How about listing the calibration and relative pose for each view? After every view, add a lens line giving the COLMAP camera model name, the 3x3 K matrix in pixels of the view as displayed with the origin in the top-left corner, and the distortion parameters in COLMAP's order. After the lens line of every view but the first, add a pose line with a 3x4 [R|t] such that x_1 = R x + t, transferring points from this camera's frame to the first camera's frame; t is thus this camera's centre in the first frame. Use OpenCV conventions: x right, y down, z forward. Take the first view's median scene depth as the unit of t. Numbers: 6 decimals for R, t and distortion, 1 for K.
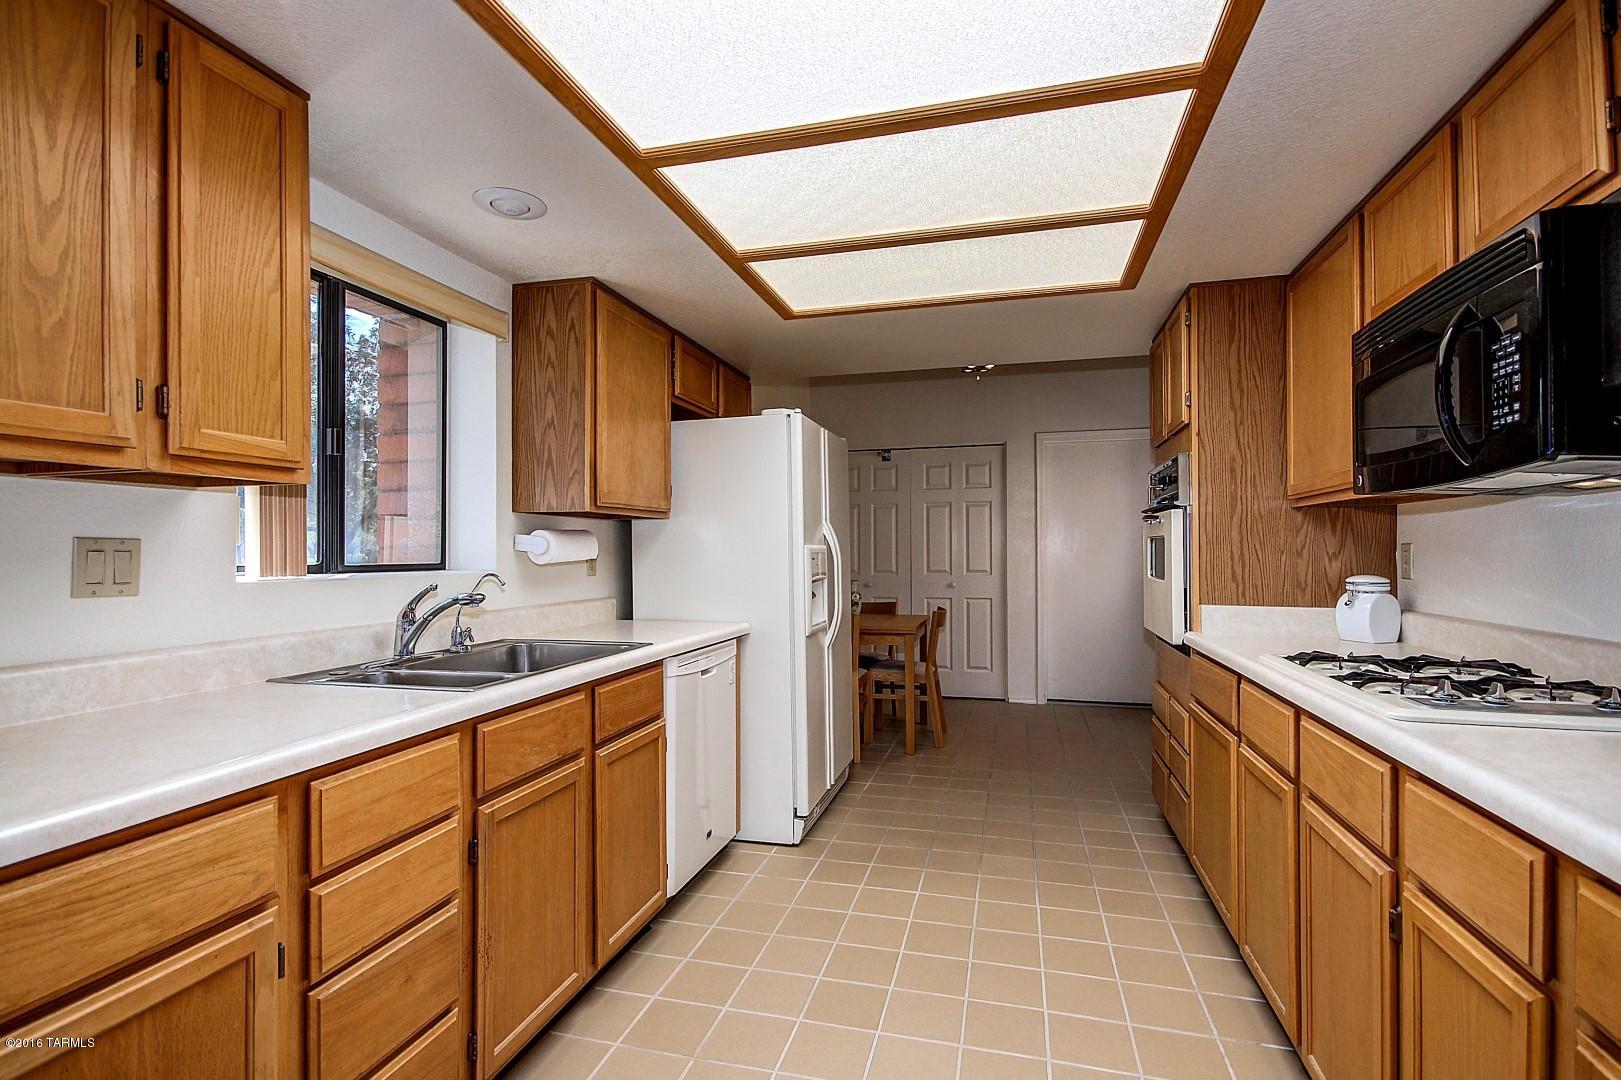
lens RADIAL K [[770.5, 0, 809.9], [0, 770.5, 547.1], [0, 0, 1]] dist [0.001423, -0.000623]
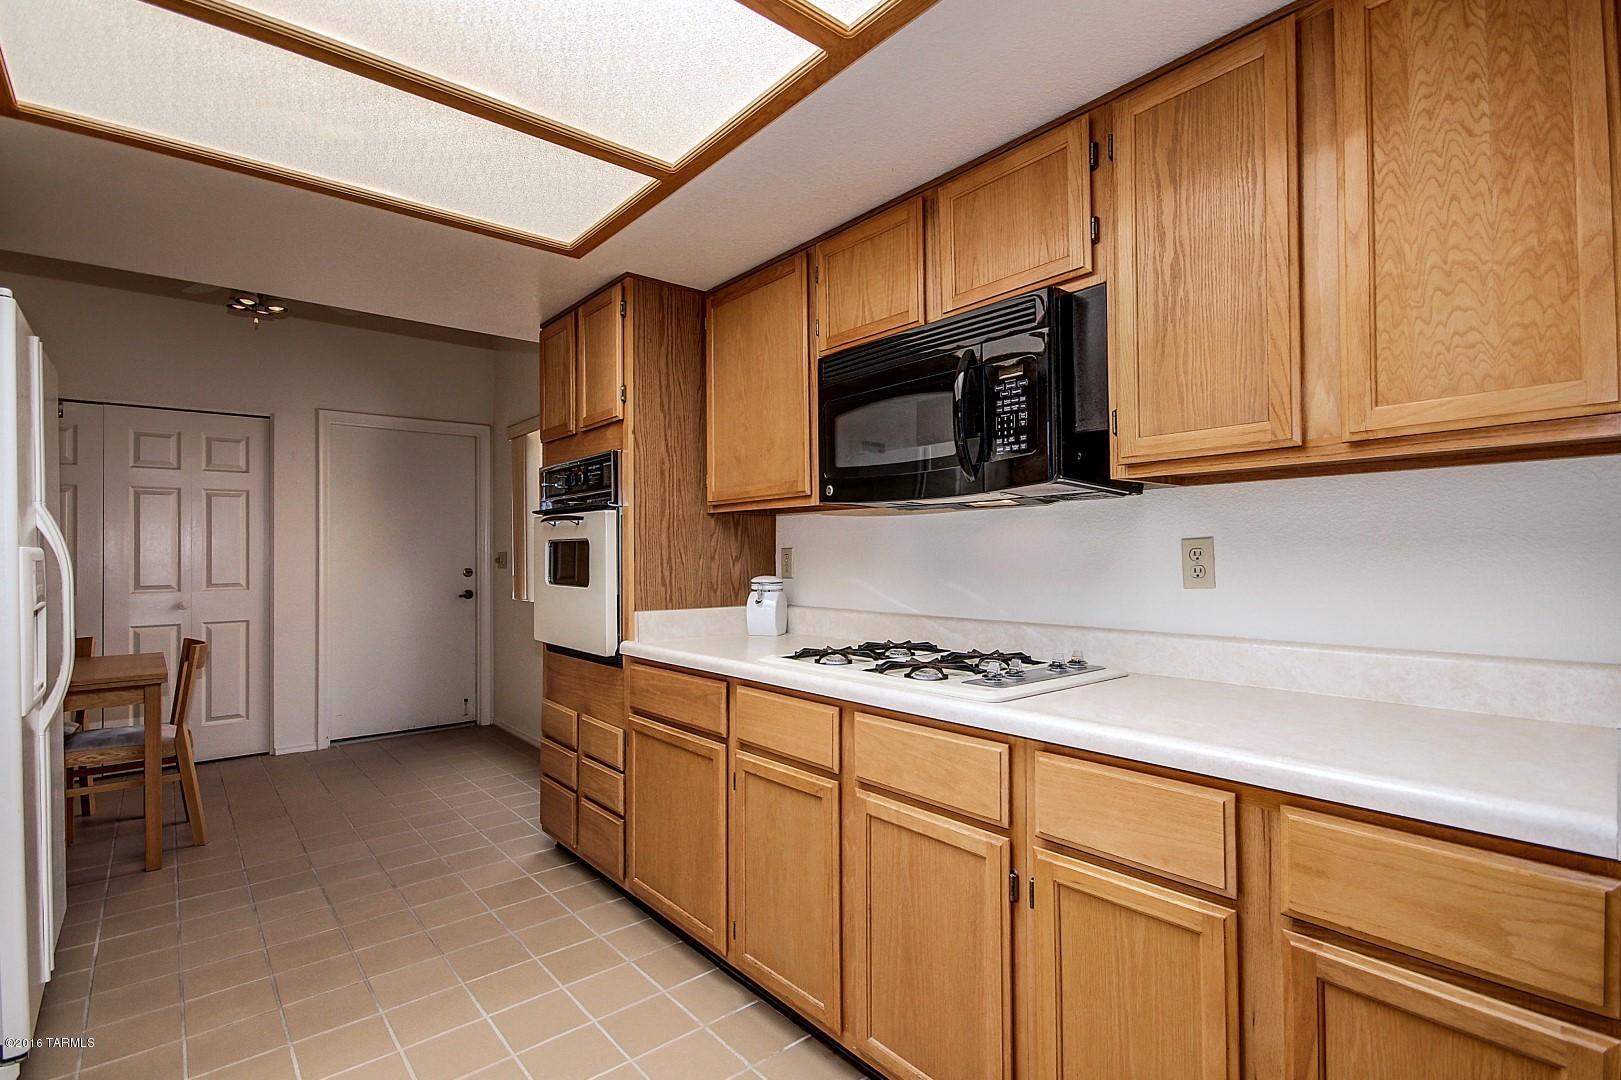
lens RADIAL K [[770.5, 0, 819.5], [0, 770.5, 545.2], [0, 0, 1]] dist [0.001423, -0.000623]
pose [[0.569157, 0.008334, 0.822187, -0.150587], [-0.000207, 0.999950, -0.009992, 0.002661], [-0.822229, 0.005517, 0.569130, 0.278866]]
